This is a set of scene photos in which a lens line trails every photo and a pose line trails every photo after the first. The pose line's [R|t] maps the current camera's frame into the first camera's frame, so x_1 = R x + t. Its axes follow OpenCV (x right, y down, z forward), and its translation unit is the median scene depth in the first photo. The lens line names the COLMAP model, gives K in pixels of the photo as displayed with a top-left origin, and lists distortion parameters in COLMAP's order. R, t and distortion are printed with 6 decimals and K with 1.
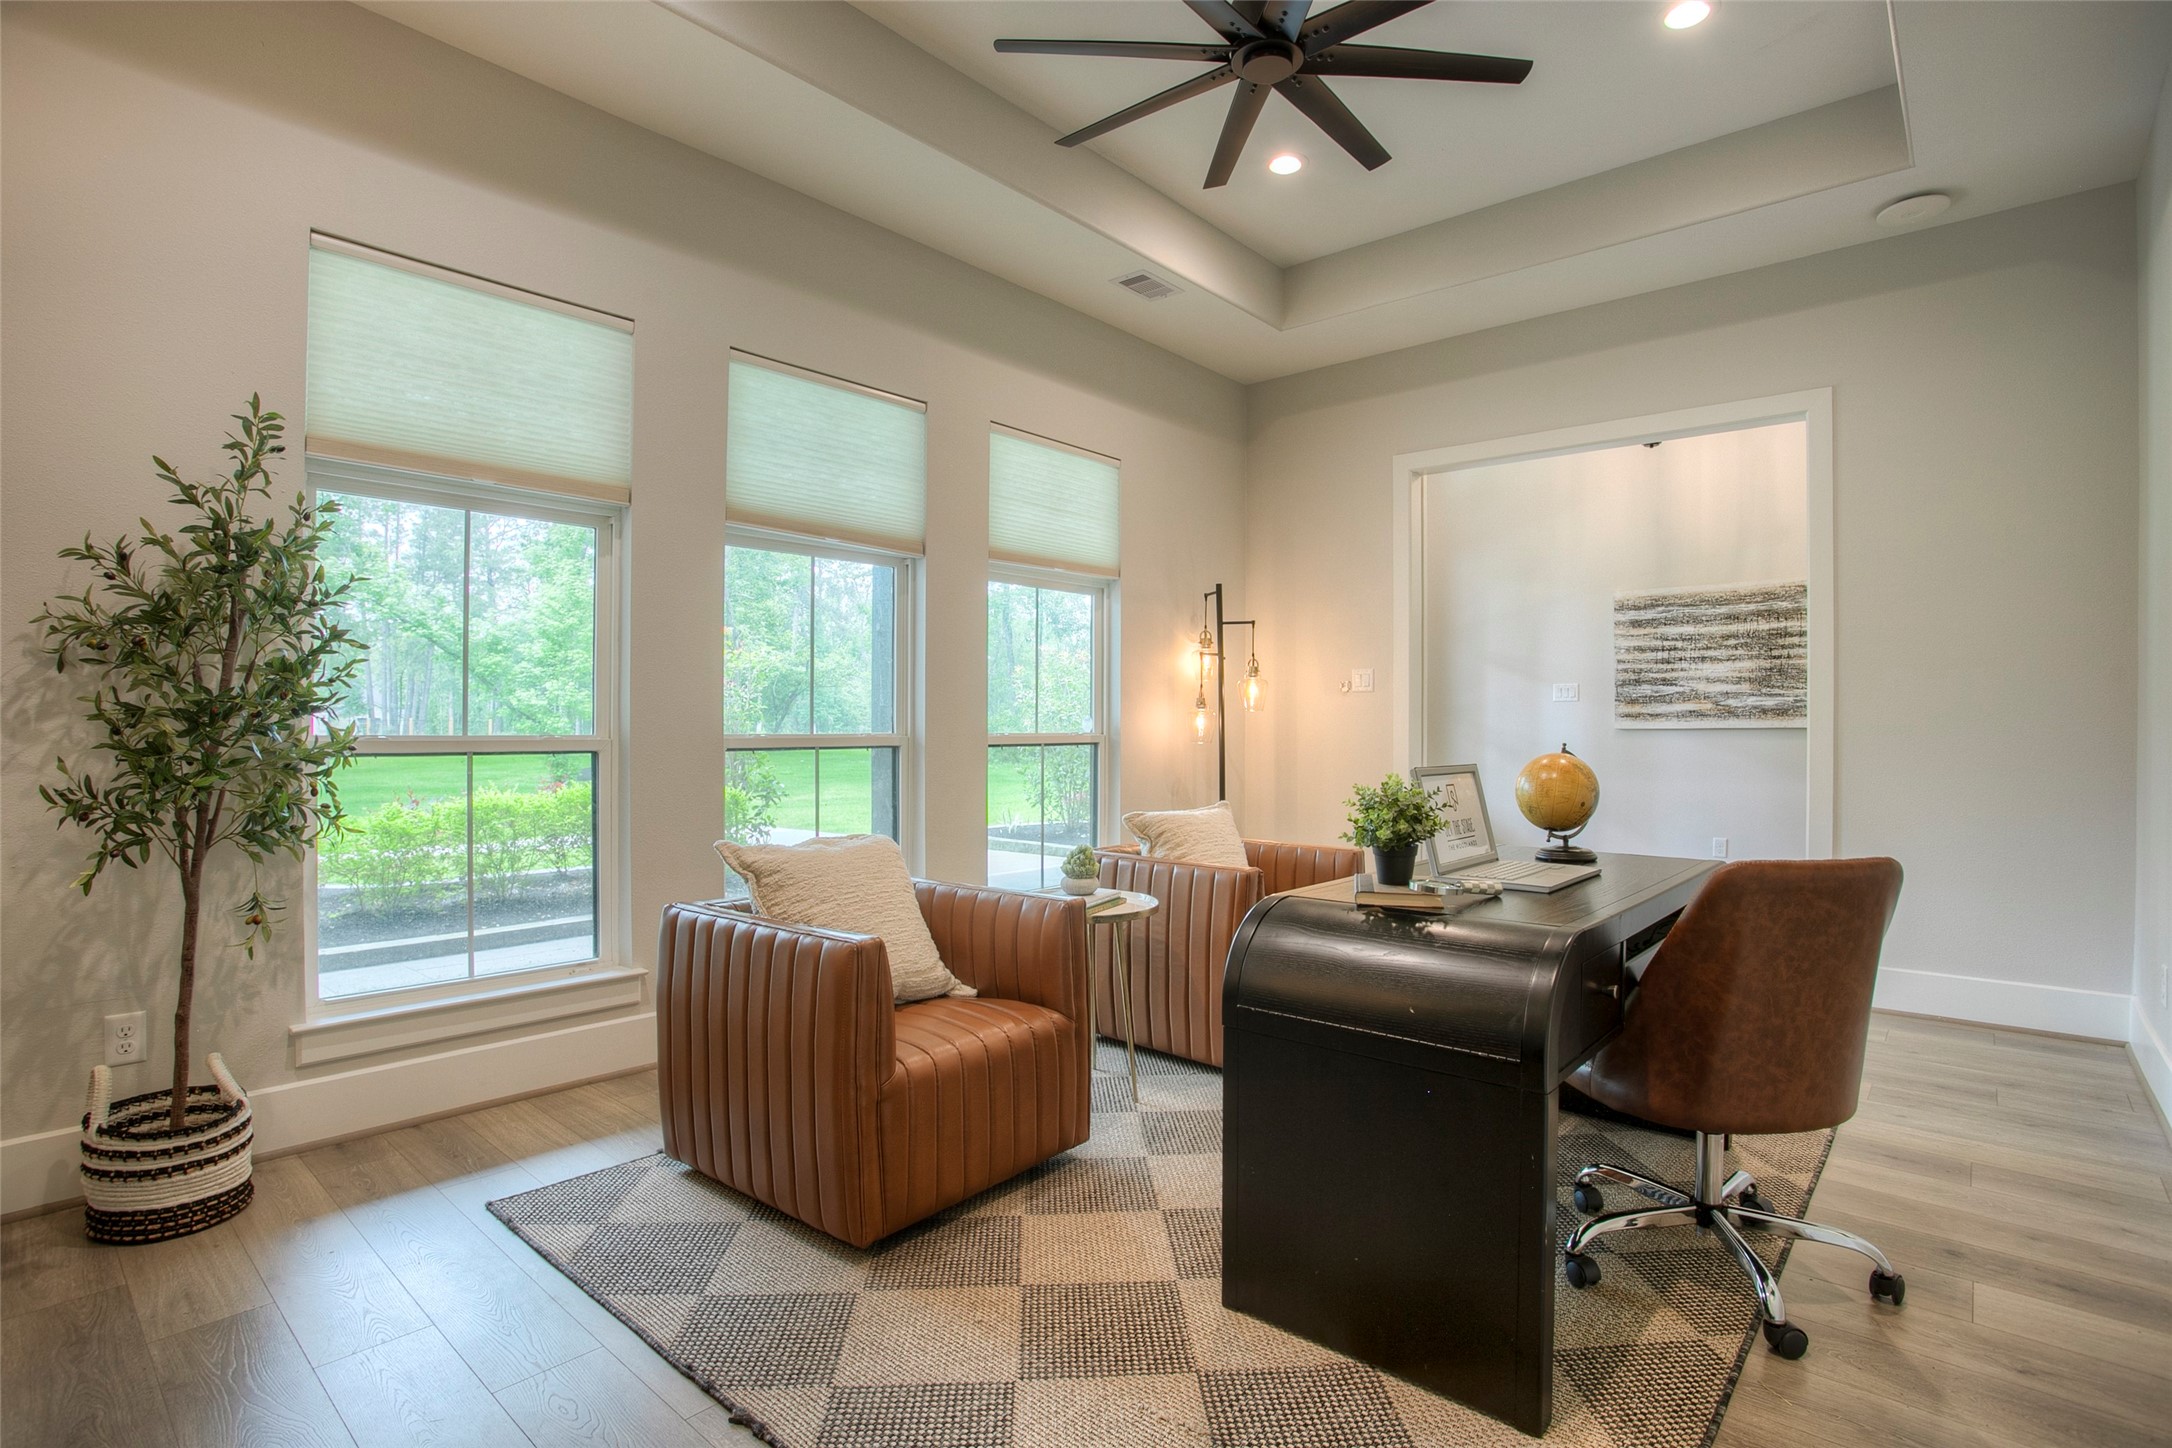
lens RADIAL K [[1074.8, 0, 1095.5], [0, 1074.8, 727.1], [0, 0, 1]] dist [-0.014651, 0.000983]
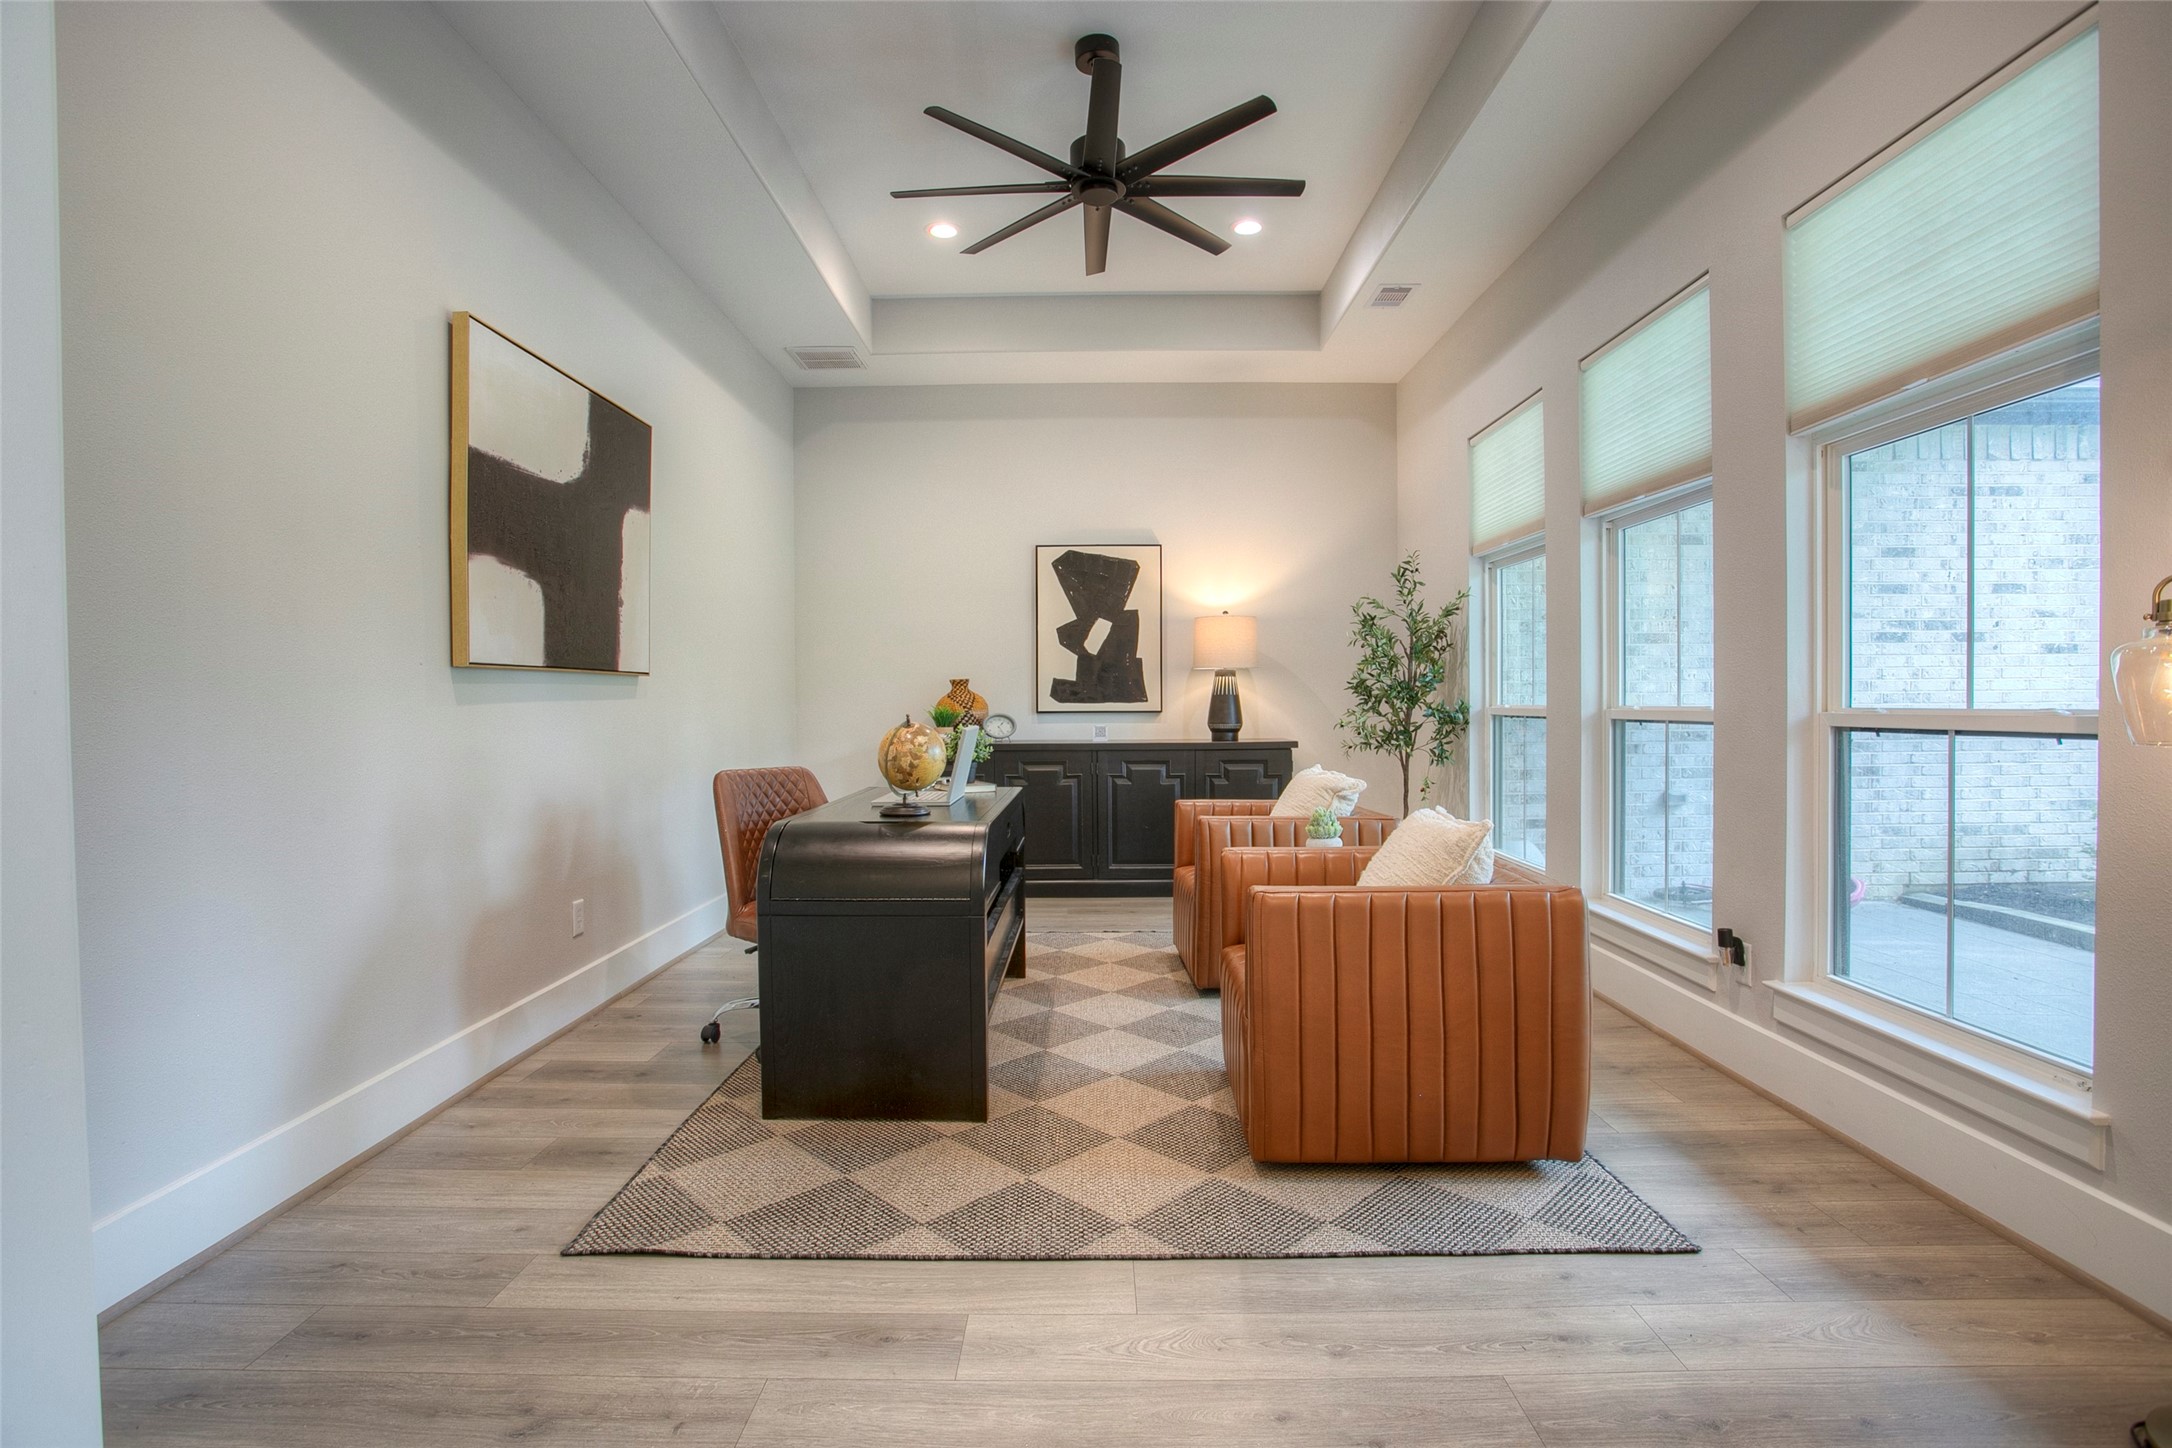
lens RADIAL K [[1074.8, 0, 1089.4], [0, 1074.8, 715.2], [0, 0, 1]] dist [-0.014651, 0.000983]
pose [[-0.767525, 0.010226, -0.640937, 1.094843], [0.004107, 0.999931, 0.011036, 0.002892], [0.641005, 0.005839, -0.767514, 2.150407]]
